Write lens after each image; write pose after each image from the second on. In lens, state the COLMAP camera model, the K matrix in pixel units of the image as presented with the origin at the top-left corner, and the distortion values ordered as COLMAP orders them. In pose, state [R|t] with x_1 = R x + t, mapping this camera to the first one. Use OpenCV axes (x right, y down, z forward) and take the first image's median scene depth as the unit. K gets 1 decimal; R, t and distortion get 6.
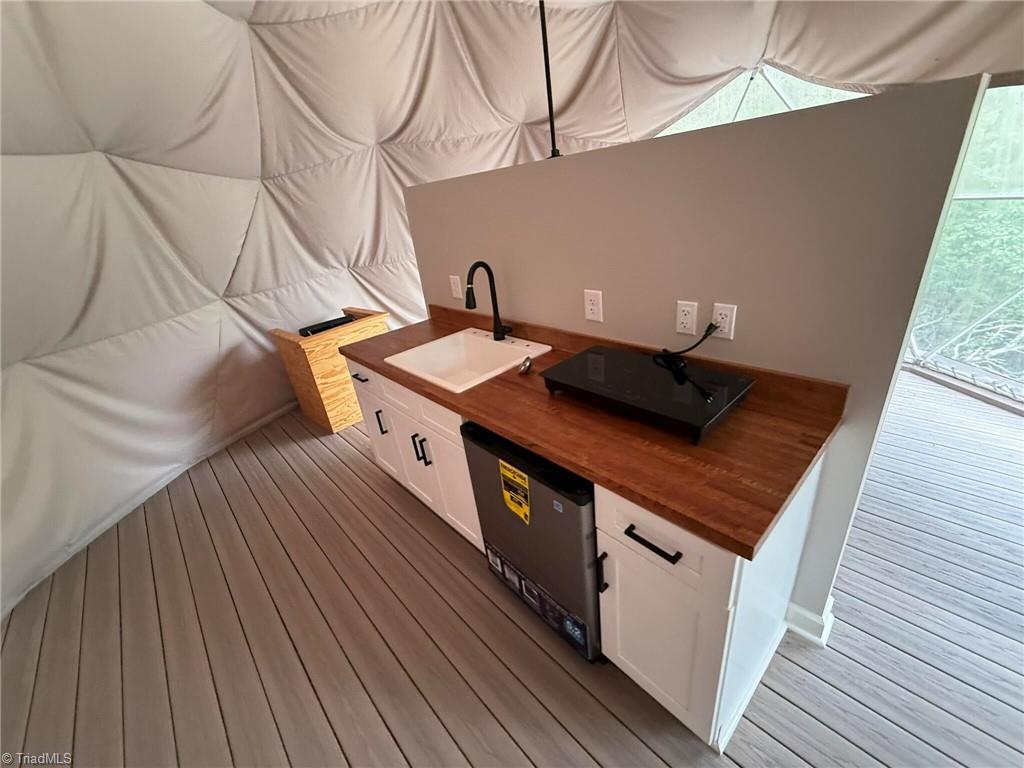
lens RADIAL K [[411.1, 0, 512.0], [0, 411.1, 384.0], [0, 0, 1]] dist [-0.000796, 0.000304]
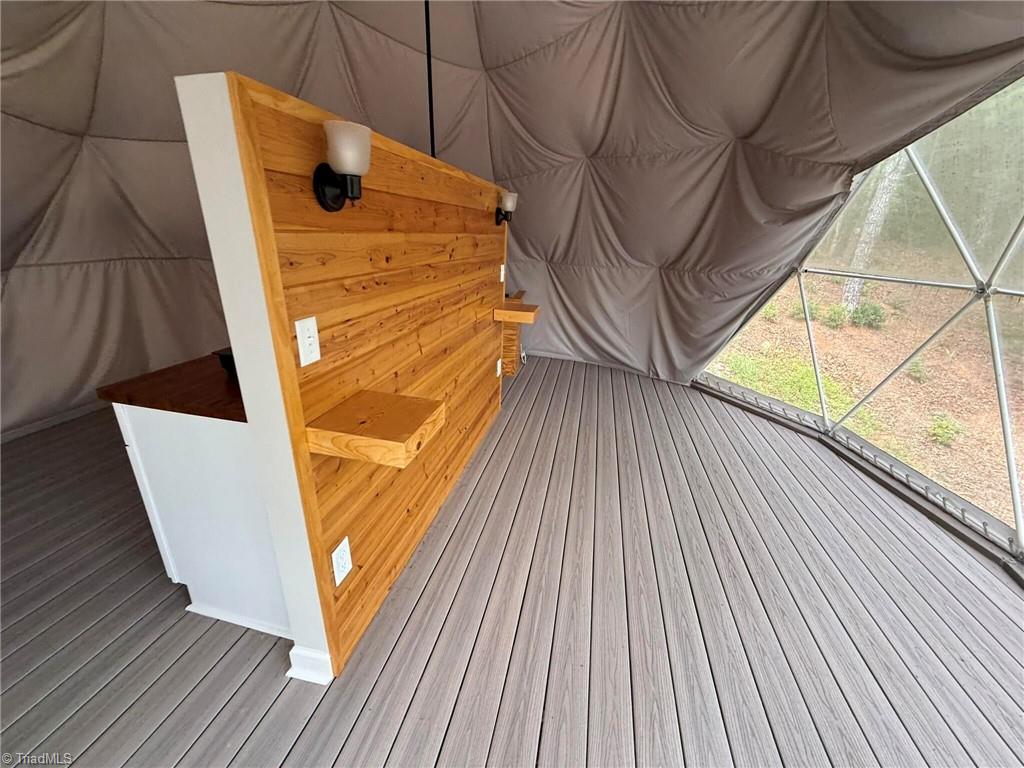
lens RADIAL K [[411.1, 0, 512.0], [0, 411.1, 384.0], [0, 0, 1]] dist [-0.000796, 0.000304]
pose [[0.562138, 0.414037, -0.715943, 0.631941], [-0.435855, 0.884006, 0.169009, -0.154318], [0.702874, 0.217041, 0.677393, 0.257430]]
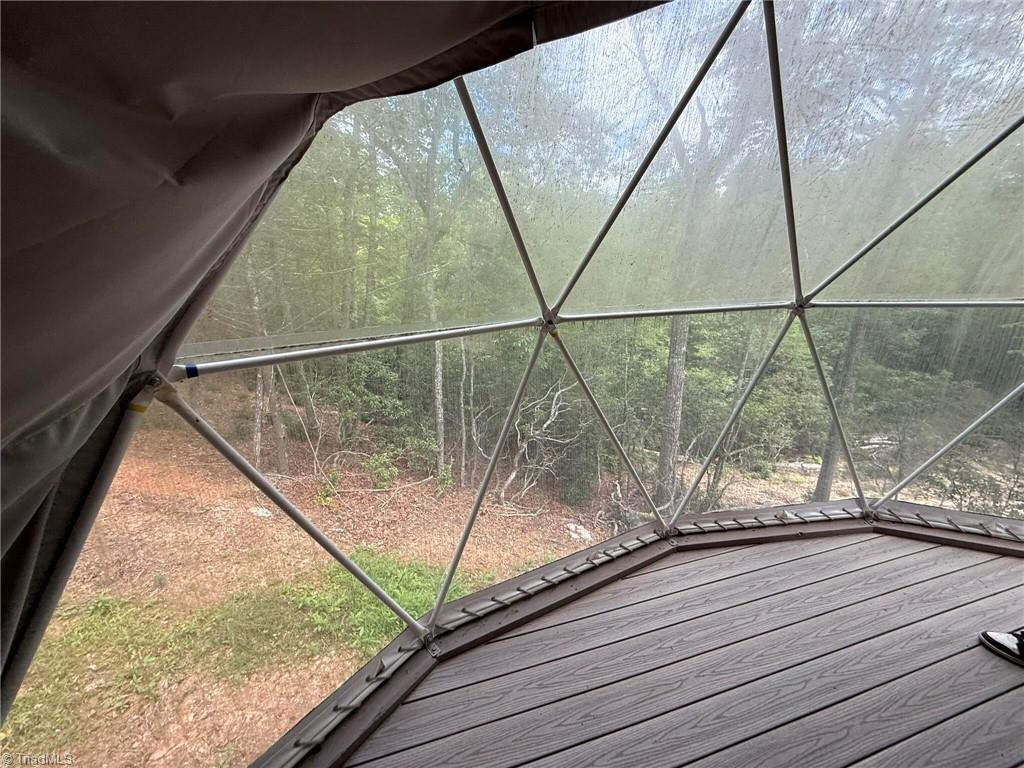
lens RADIAL K [[411.1, 0, 512.0], [0, 411.1, 384.0], [0, 0, 1]] dist [-0.000796, 0.000304]
pose [[0.444877, -0.138957, 0.884746, 0.083058], [0.341600, 0.939534, -0.024205, -0.438915], [-0.827885, 0.312997, 0.465445, 1.035162]]
